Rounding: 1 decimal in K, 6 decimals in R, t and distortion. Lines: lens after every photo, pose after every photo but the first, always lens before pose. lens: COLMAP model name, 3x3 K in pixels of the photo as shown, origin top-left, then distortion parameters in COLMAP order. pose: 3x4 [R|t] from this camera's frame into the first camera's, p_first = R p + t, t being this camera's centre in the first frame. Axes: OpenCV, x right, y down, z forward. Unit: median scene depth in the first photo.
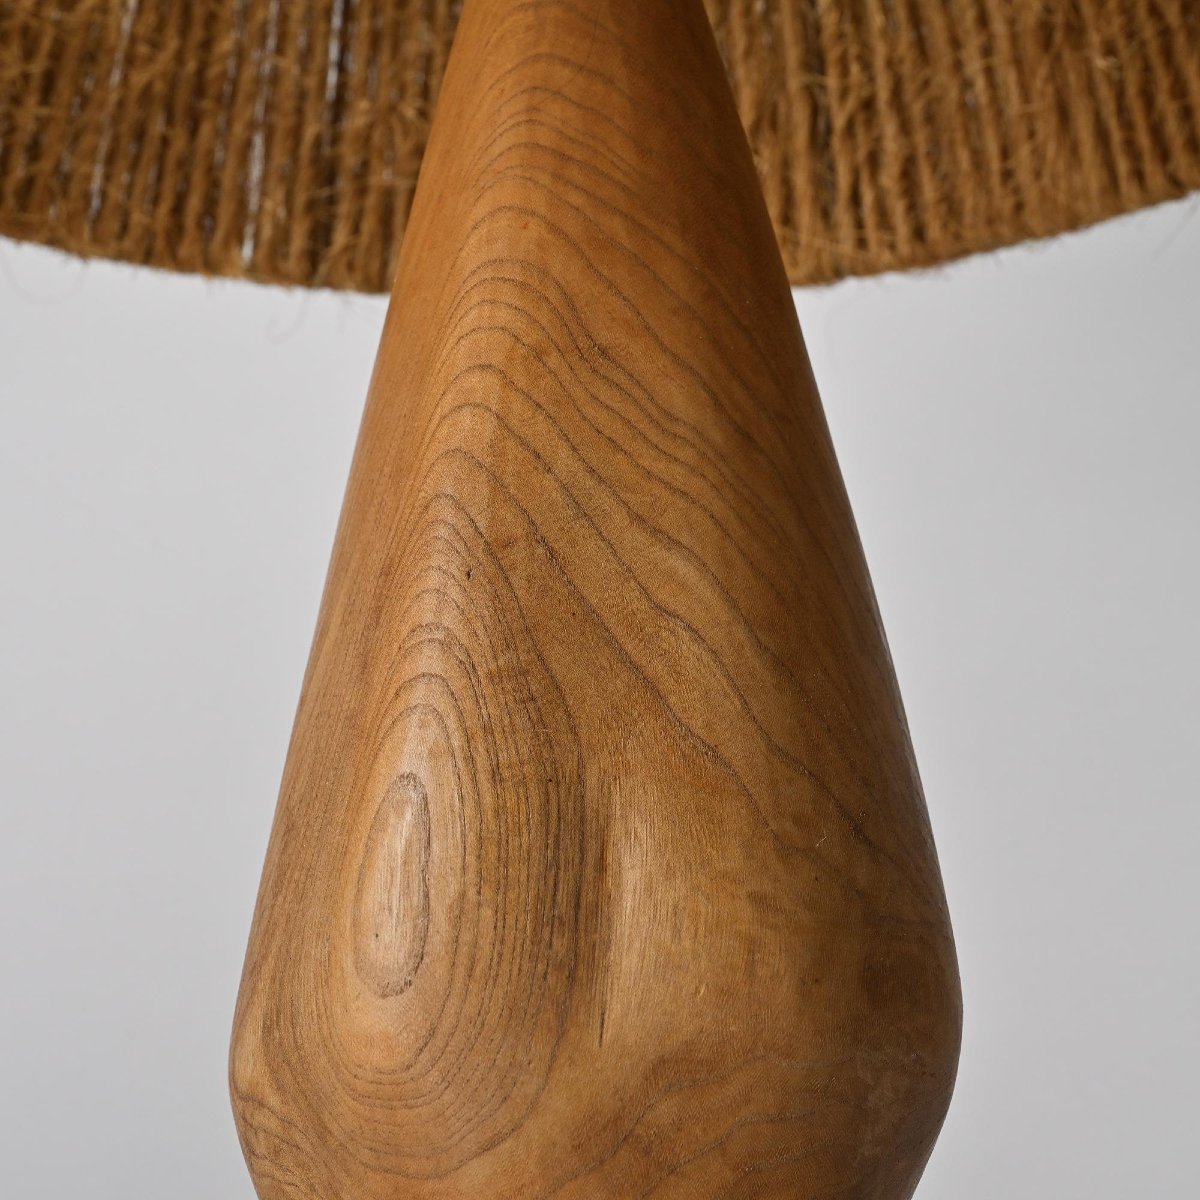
lens RADIAL K [[3280.6, 0, 600.0], [0, 3280.6, 600.0], [0, 0, 1]] dist [-0.004505, -0.039679]
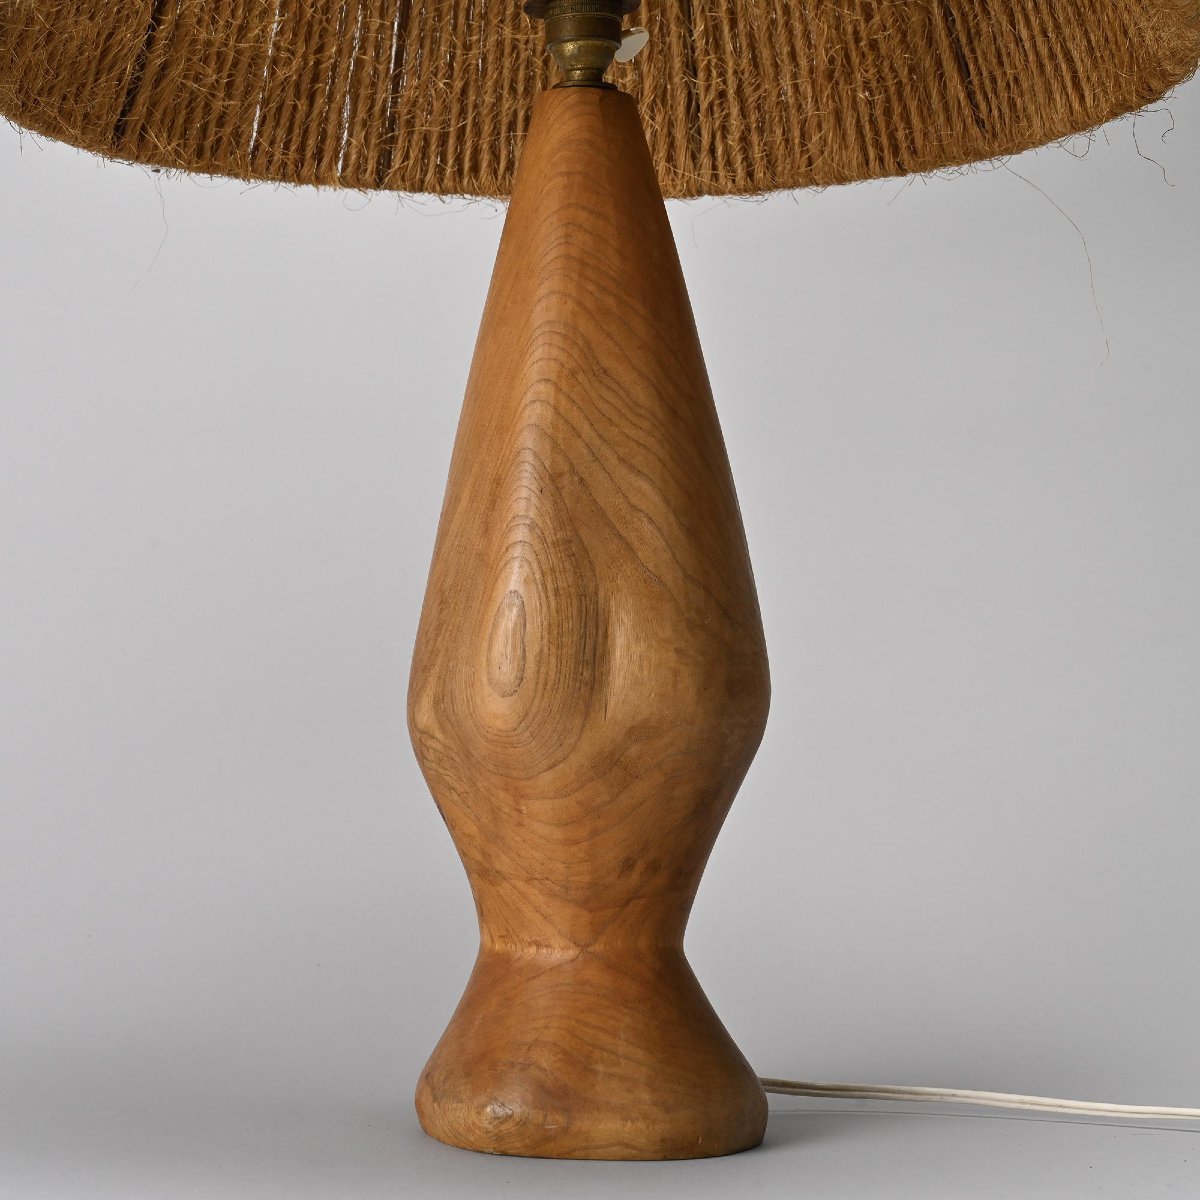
lens RADIAL K [[3299.2, 0, 600.1], [0, 3299.2, 787.0], [0, 0, 1]] dist [-0.115095, 0.444185]
pose [[0.996970, 0.004648, 0.077650, -0.159834], [-0.023996, 0.967911, 0.250145, -0.339165], [-0.073995, -0.251251, 0.965090, -1.023383]]
